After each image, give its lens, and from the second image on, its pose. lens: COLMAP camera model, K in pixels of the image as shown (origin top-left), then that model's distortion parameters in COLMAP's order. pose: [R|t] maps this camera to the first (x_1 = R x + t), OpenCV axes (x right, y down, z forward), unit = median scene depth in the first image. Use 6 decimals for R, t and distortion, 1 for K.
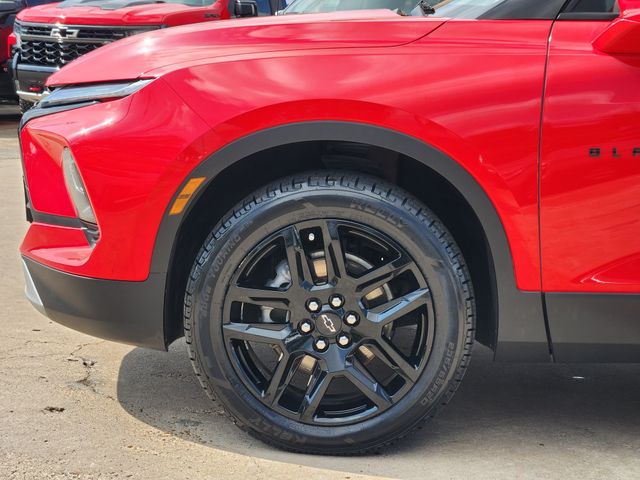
lens RADIAL K [[1474.5, 0, 307.2], [0, 1474.5, 240.0], [0, 0, 1]] dist [-0.634343, -0.171532]
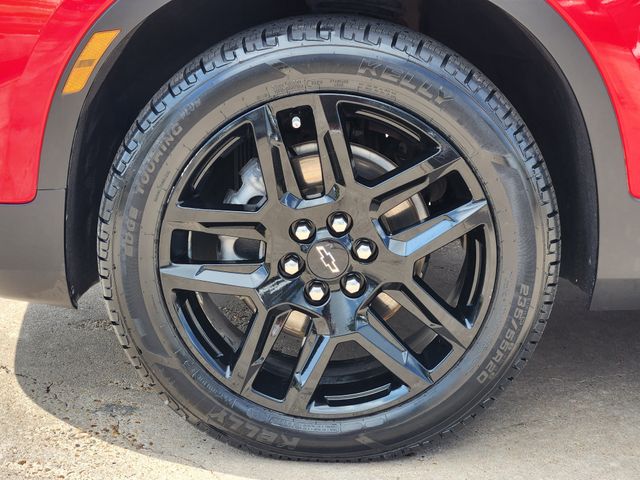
lens RADIAL K [[1312.7, 0, 320.0], [0, 1312.7, 240.0], [0, 0, 1]] dist [-0.274228, 1.694024]
pose [[0.998796, -0.035734, 0.033596, -0.007366], [0.032154, 0.994300, 0.101653, -0.008656], [-0.037037, -0.100450, 0.994253, 0.443631]]
